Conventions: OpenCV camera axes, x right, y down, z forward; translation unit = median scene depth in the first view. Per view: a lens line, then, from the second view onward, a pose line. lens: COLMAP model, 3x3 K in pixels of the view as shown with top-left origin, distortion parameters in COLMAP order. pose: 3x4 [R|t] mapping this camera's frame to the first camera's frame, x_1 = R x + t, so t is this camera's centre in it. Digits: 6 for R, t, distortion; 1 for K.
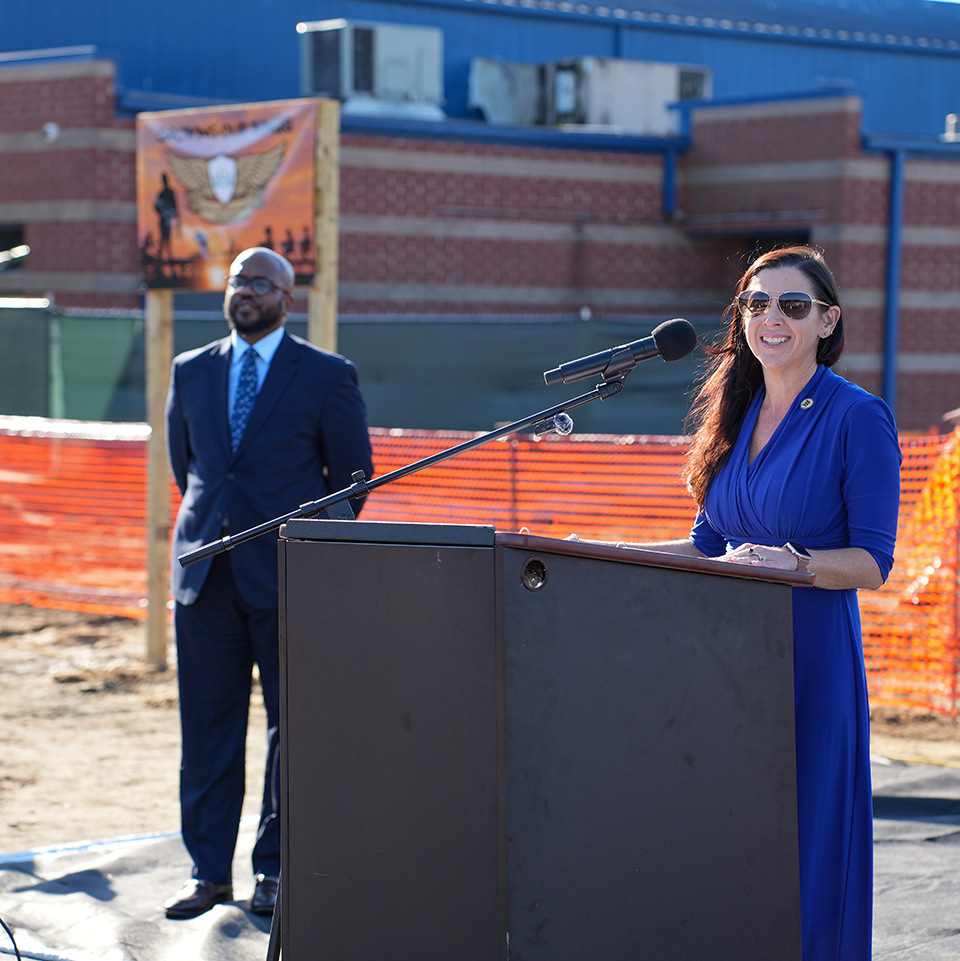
lens RADIAL K [[3011.5, 0, 486.1], [0, 3011.5, 481.4], [0, 0, 1]] dist [0.652328, 0.000000]
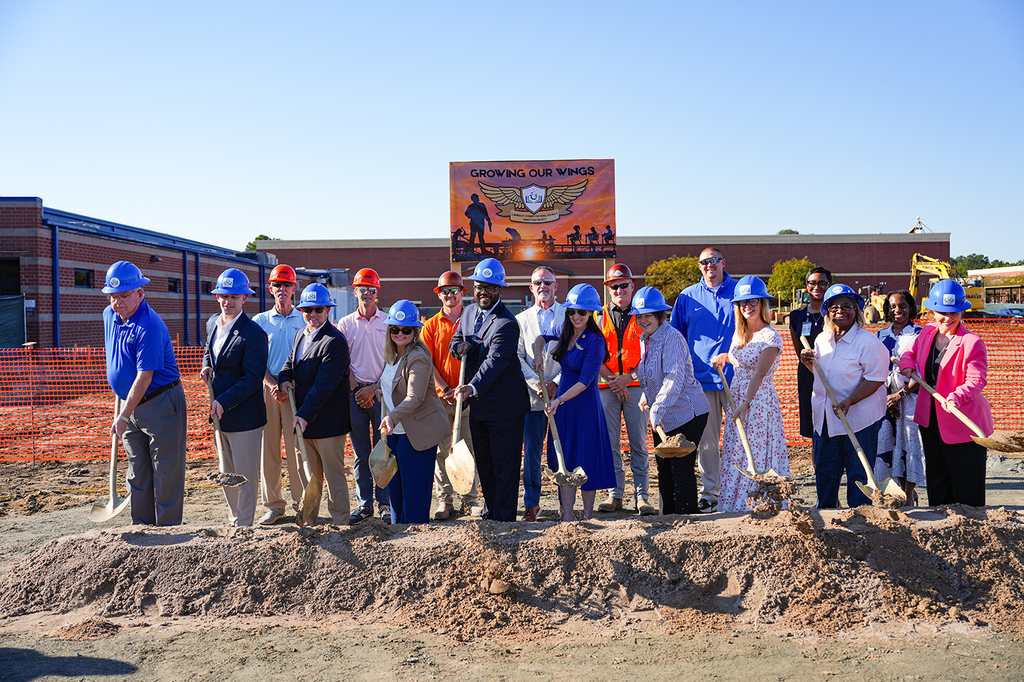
lens RADIAL K [[1000.8, 0, 514.7], [0, 1000.8, 340.6], [0, 0, 1]] dist [-0.004964, 0.000000]
pose [[0.640116, -0.035878, 0.767440, -0.513492], [0.050652, 0.998706, 0.004441, -0.017957], [-0.766606, 0.036030, 0.641106, 0.593550]]
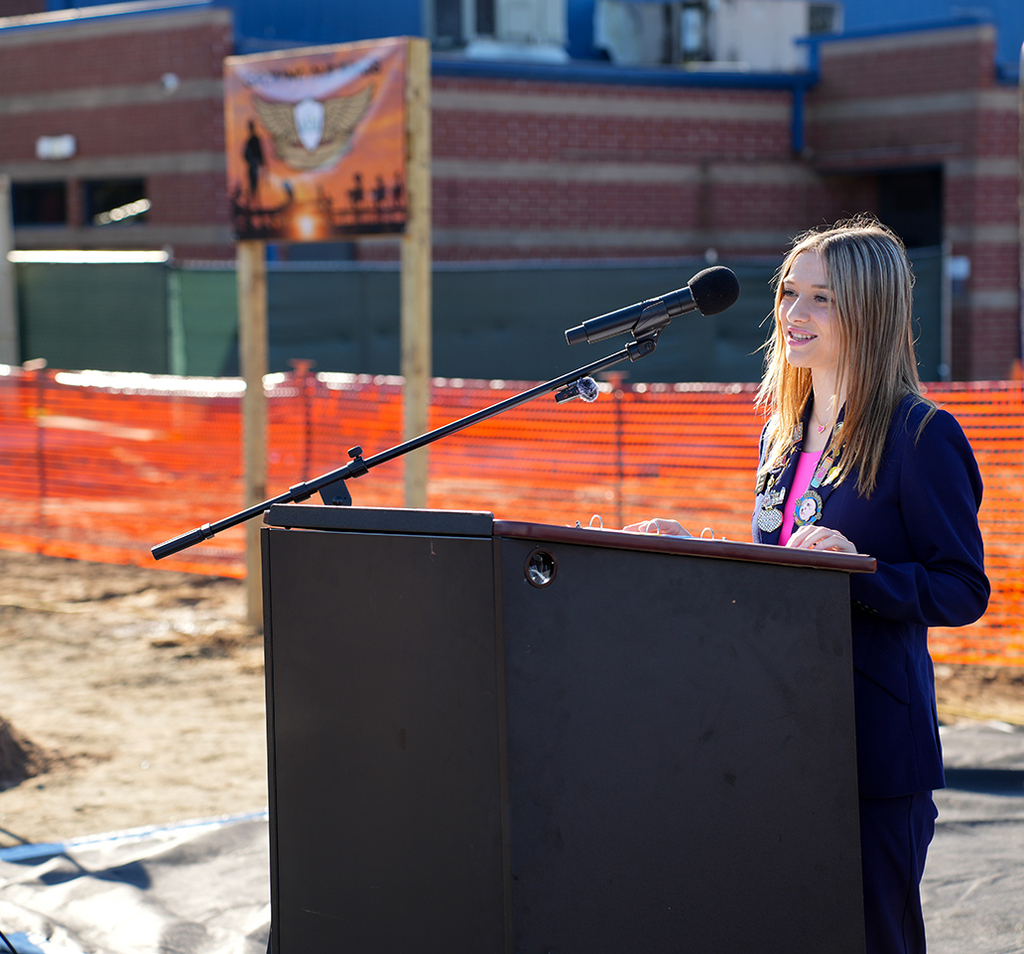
lens RADIAL K [[2991.4, 0, 513.2], [0, 2991.4, 478.5], [0, 0, 1]] dist [0.637281, 0.000000]
pose [[0.999130, -0.015700, -0.038638, 0.011871], [0.016378, 0.999716, 0.017302, -0.002743], [0.038355, -0.017920, 0.999103, 0.042261]]
